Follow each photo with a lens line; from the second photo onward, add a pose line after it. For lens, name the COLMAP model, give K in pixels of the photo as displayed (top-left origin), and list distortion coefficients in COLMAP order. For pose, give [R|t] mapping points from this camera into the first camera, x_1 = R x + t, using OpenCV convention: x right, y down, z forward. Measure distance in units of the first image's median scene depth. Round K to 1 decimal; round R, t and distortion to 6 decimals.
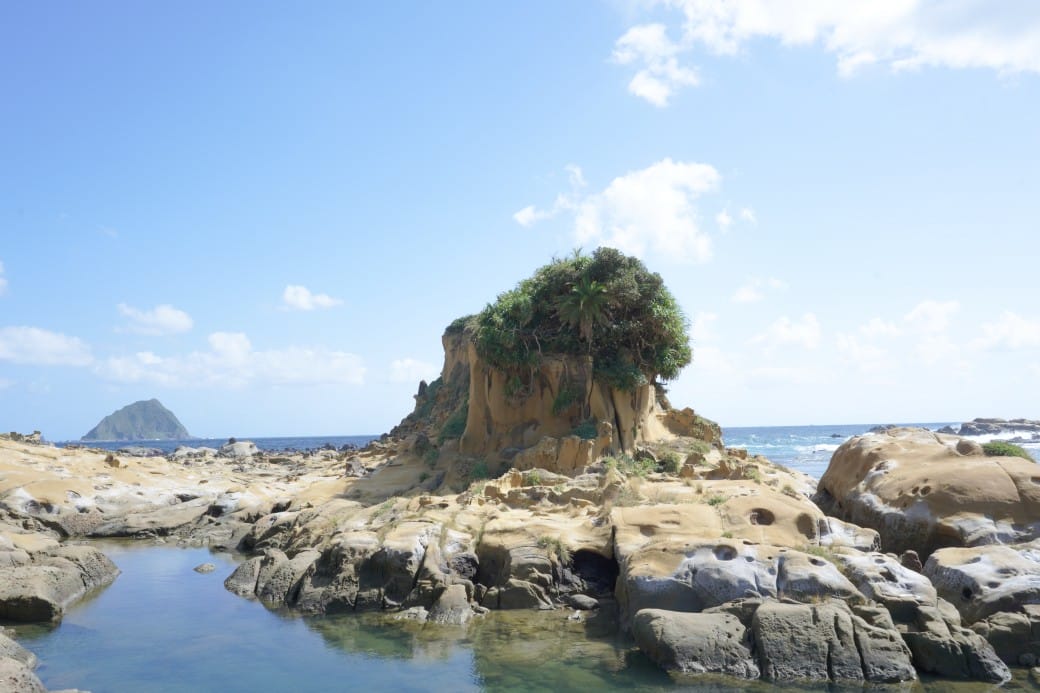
lens RADIAL K [[834.8, 0, 520.0], [0, 834.8, 346.5], [0, 0, 1]] dist [-0.012539, 0.006906]
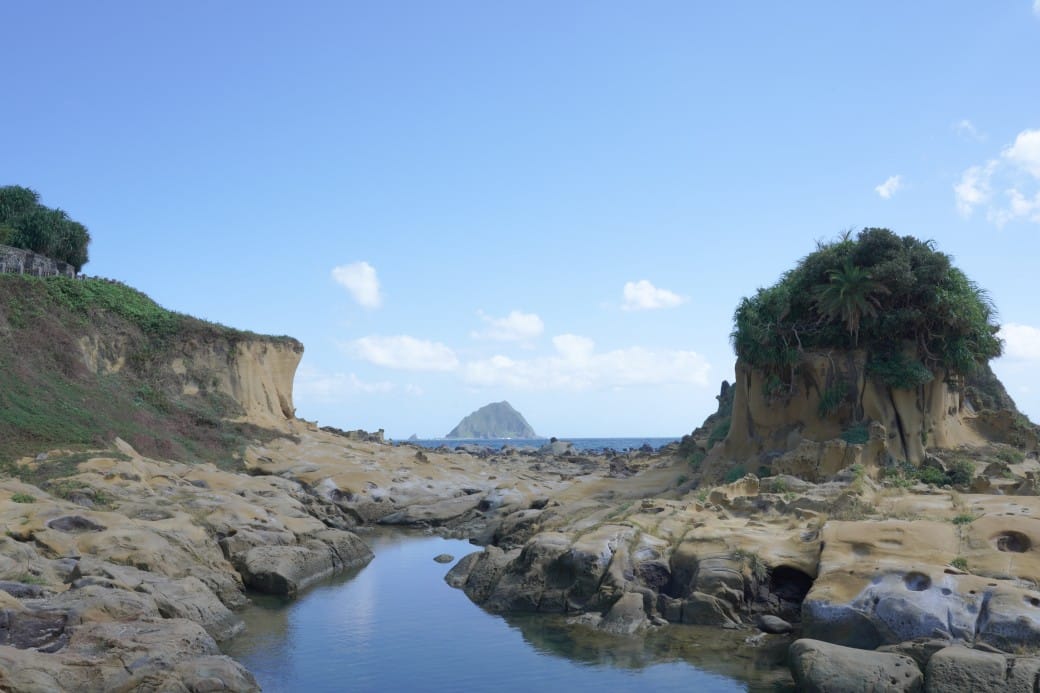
lens RADIAL K [[834.8, 0, 520.0], [0, 834.8, 346.5], [0, 0, 1]] dist [-0.012539, 0.006906]
pose [[0.922886, -0.027922, -0.384060, 0.144947], [0.027243, 0.999603, -0.007209, 0.005370], [0.384108, -0.003810, 0.923280, 0.055853]]
